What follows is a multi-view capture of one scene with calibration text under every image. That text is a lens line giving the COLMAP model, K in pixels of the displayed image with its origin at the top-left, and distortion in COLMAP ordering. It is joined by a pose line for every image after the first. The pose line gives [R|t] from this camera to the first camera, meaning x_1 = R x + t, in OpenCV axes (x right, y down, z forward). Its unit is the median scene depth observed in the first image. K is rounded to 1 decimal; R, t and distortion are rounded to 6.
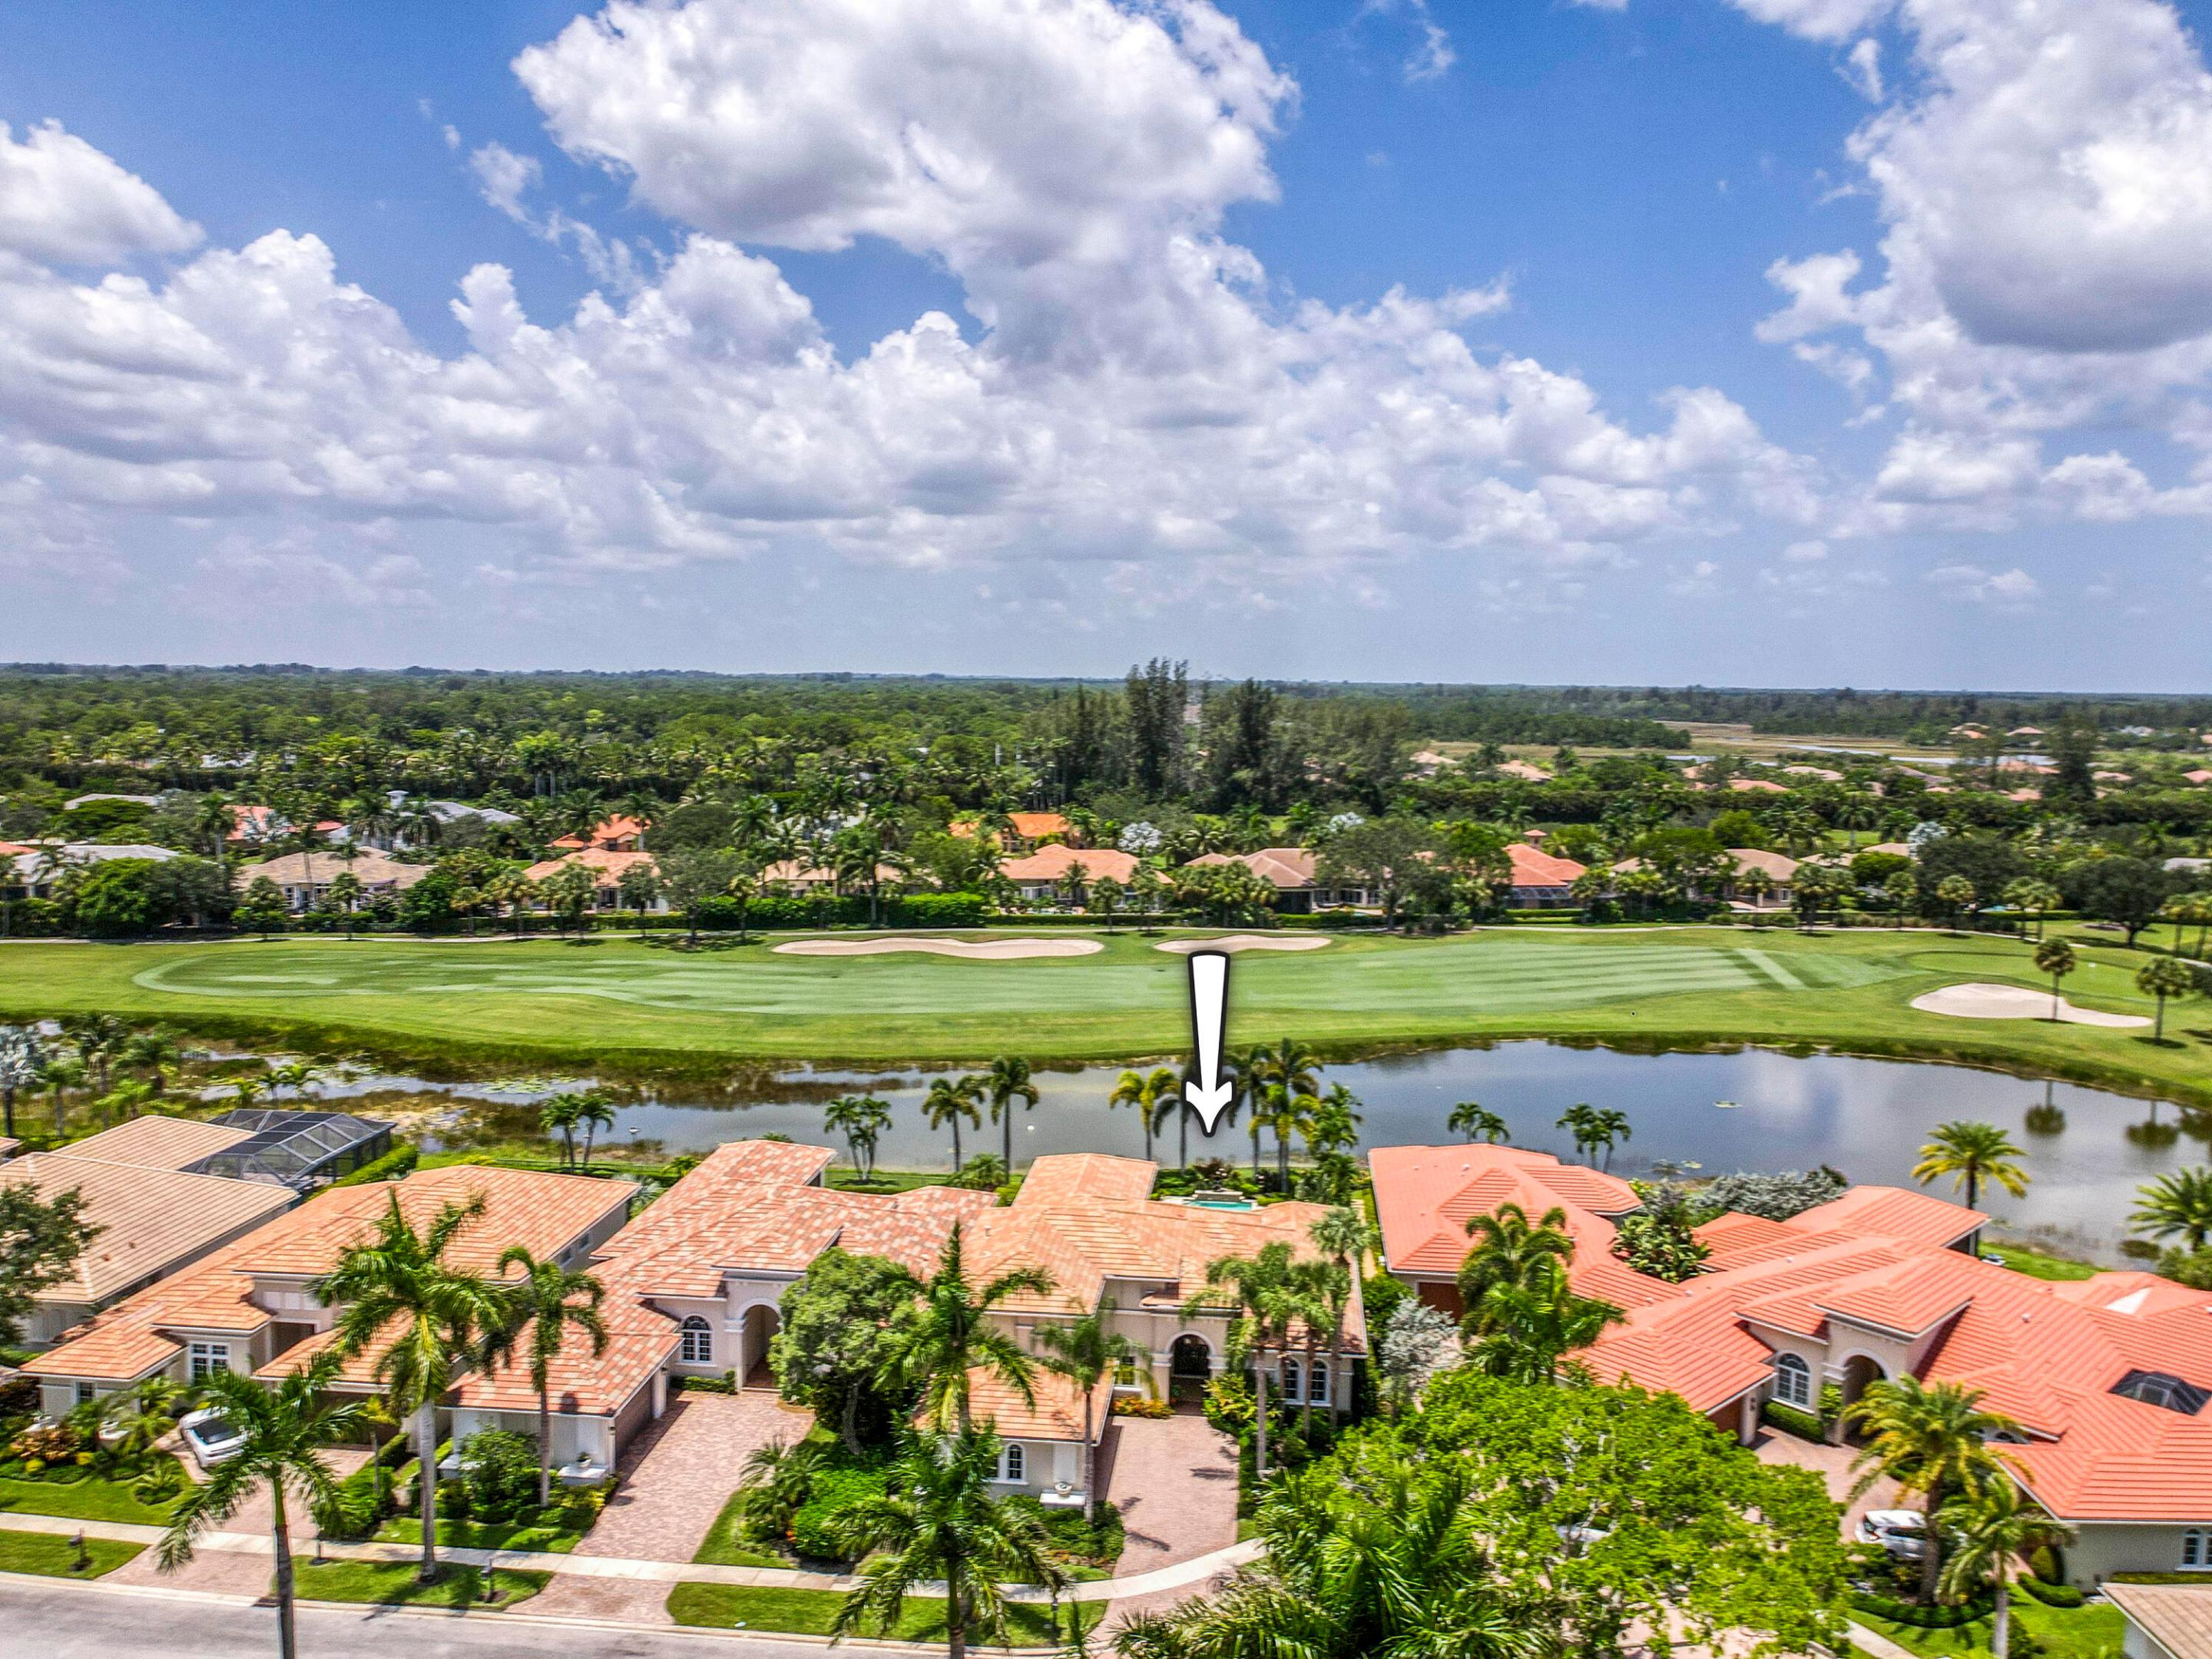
lens RADIAL K [[1660.3, 0, 1106.0], [0, 1660.3, 829.5], [0, 0, 1]] dist [-0.001821, 0.032720]
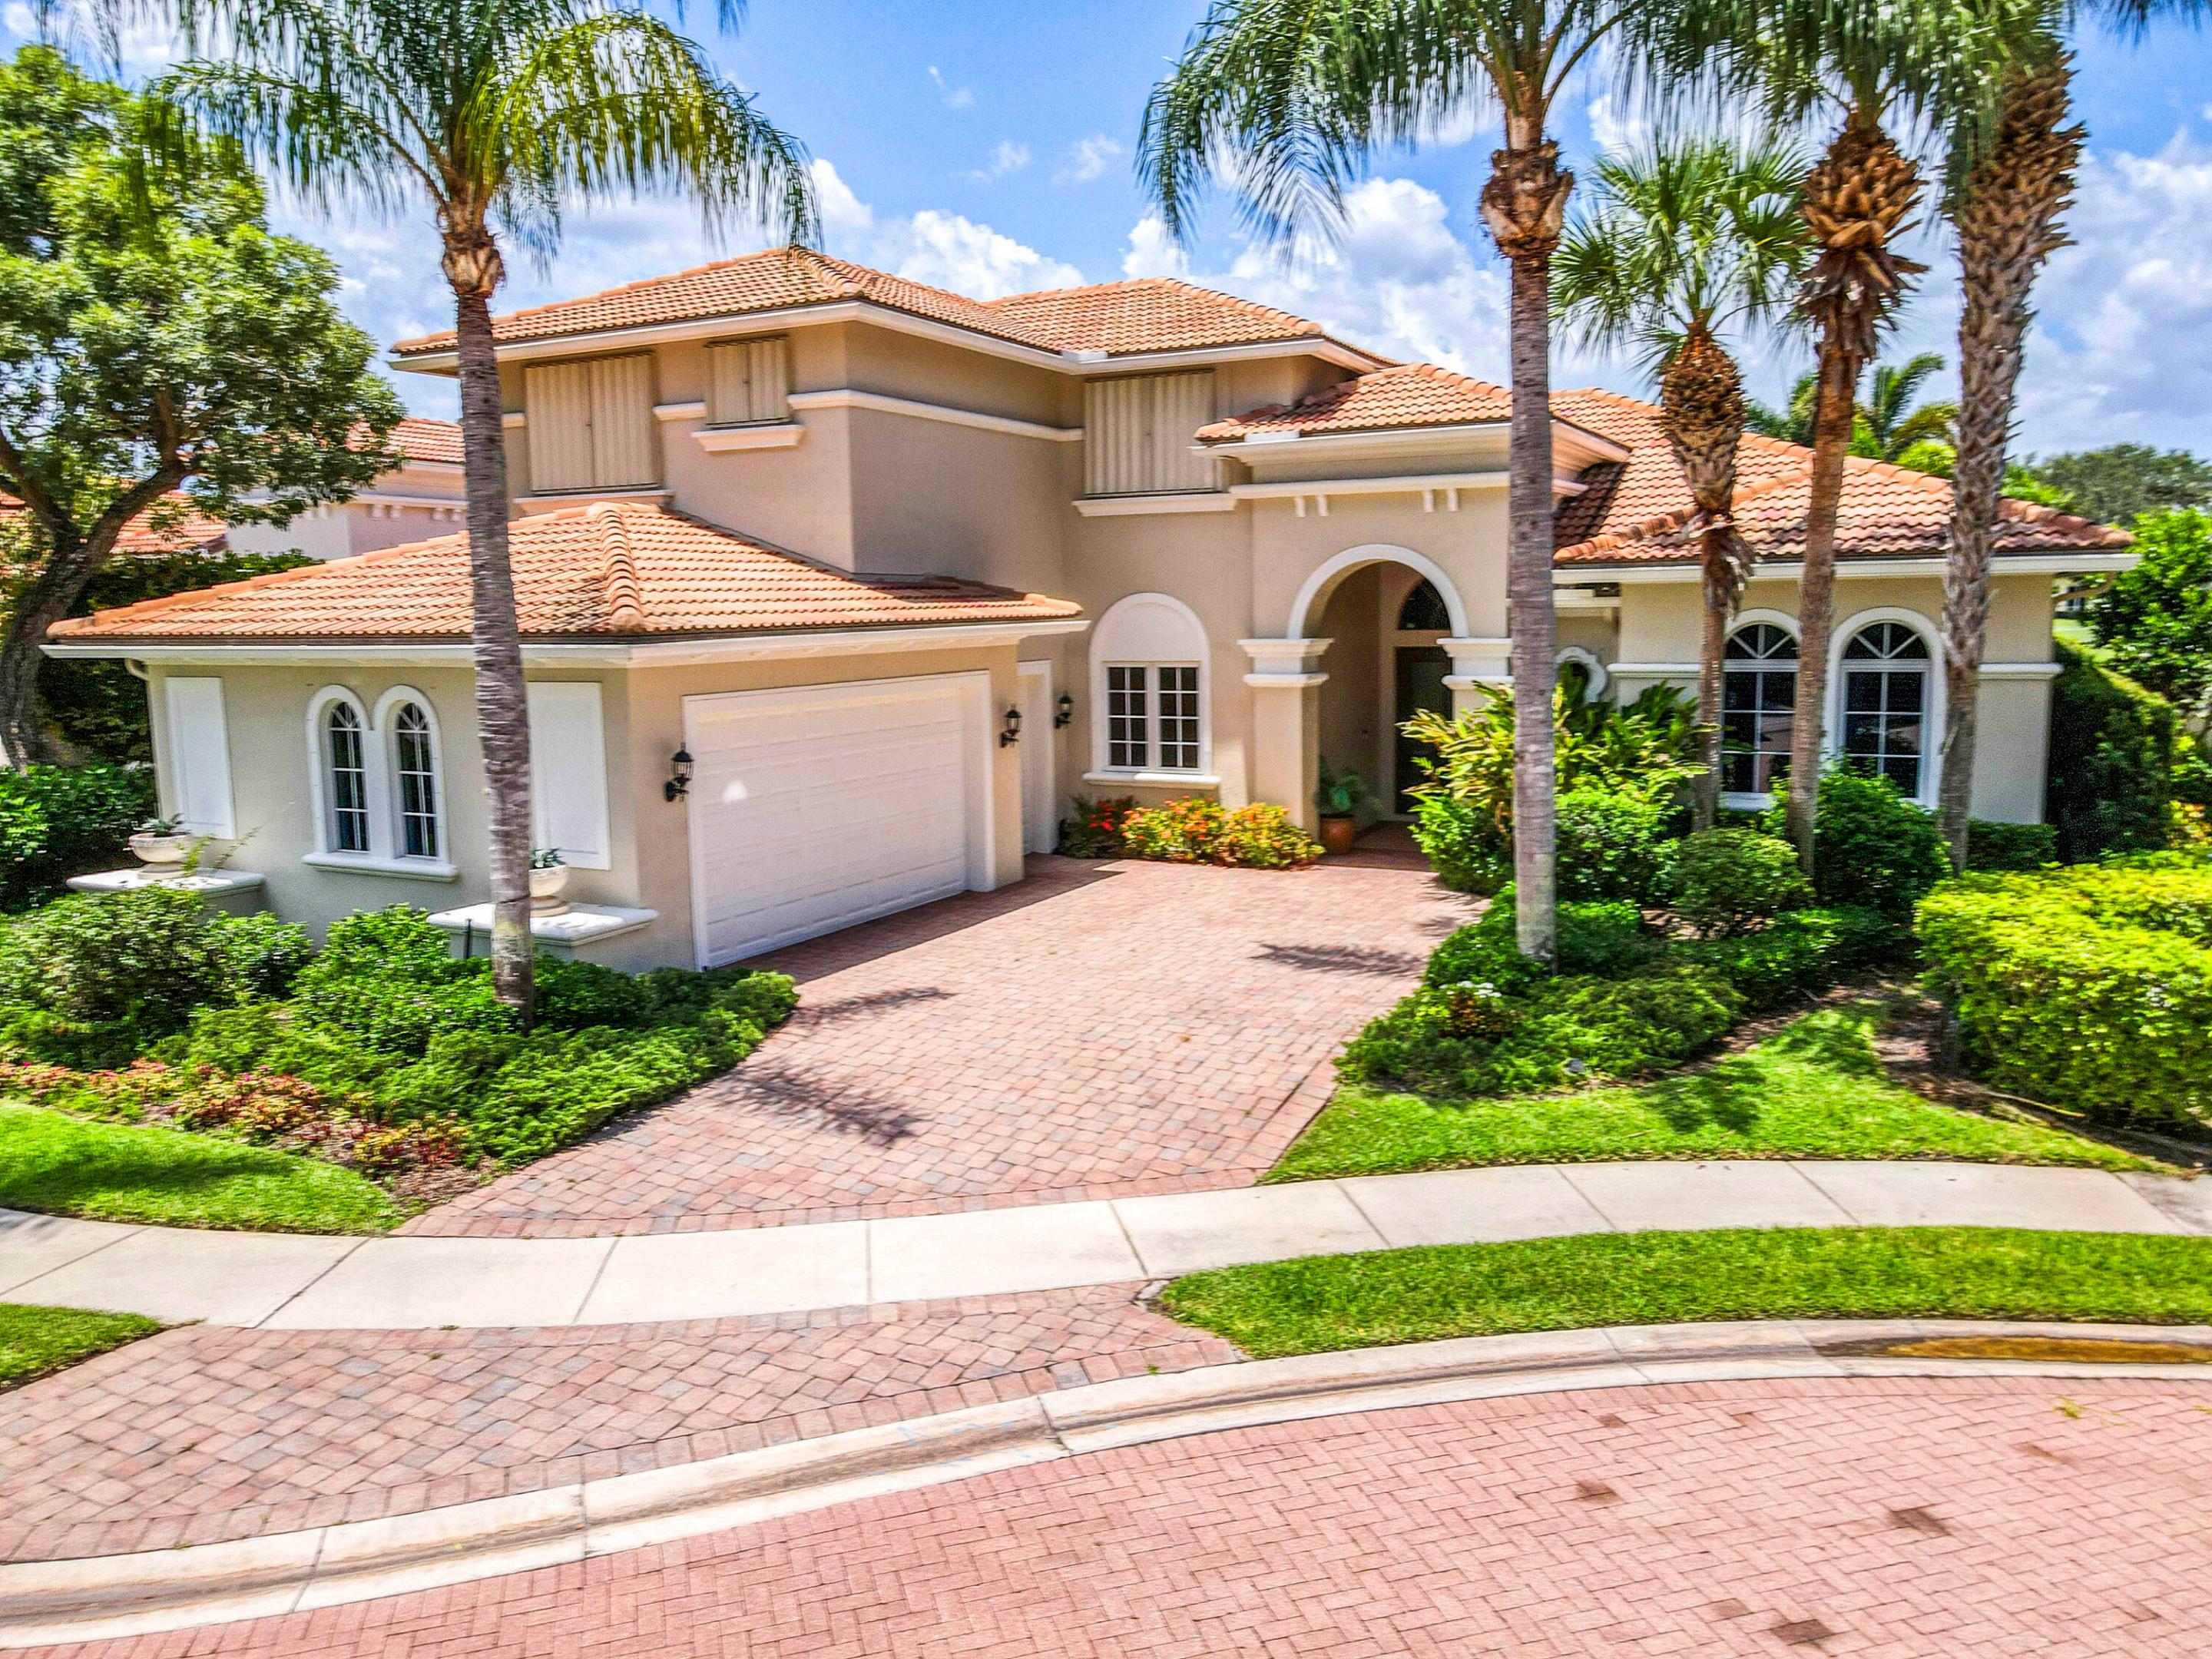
lens RADIAL K [[1660.3, 0, 1106.0], [0, 1660.3, 829.5], [0, 0, 1]] dist [-0.001821, 0.032720]
pose [[0.936284, 0.025836, -0.350292, 0.076182], [-0.011492, 0.999010, 0.042967, 0.243363], [0.351055, -0.036203, 0.935655, 0.527071]]
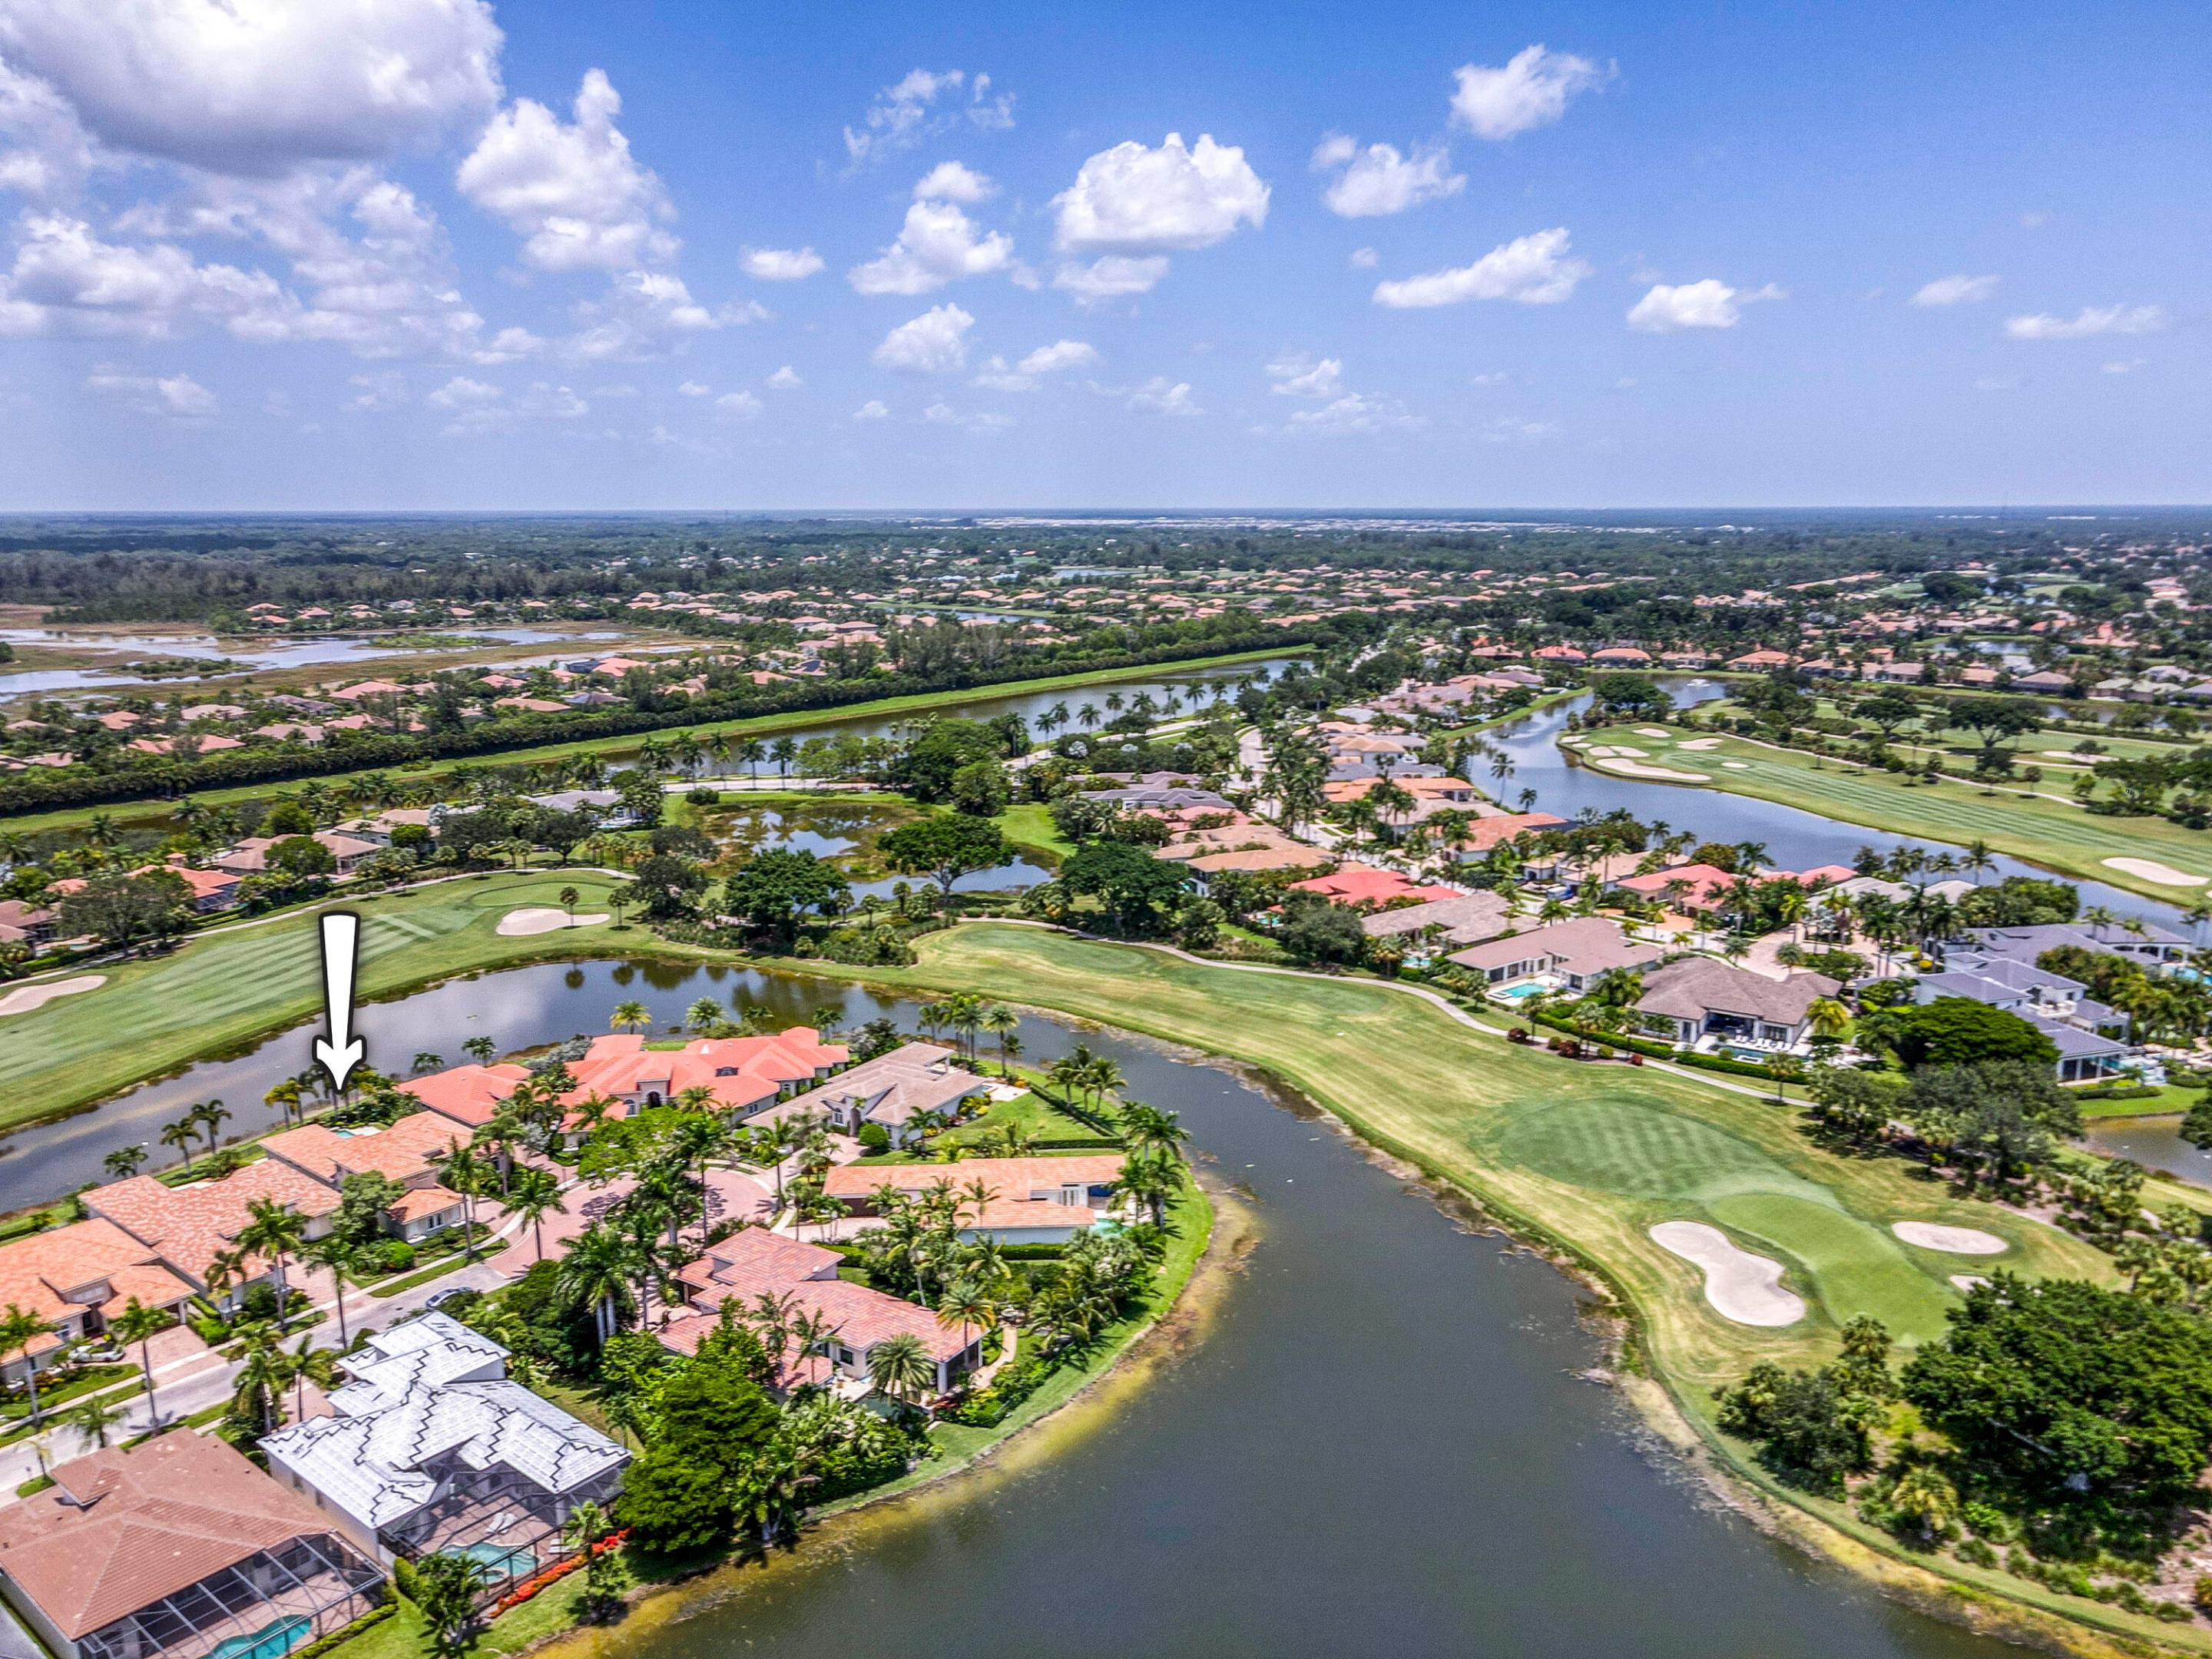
lens RADIAL K [[1660.3, 0, 1106.0], [0, 1660.3, 829.5], [0, 0, 1]] dist [-0.001821, 0.032720]
pose [[0.552371, -0.188821, 0.811931, -1.088487], [0.098054, 0.981964, 0.161656, -0.421426], [-0.827811, -0.009681, 0.560924, -1.039069]]
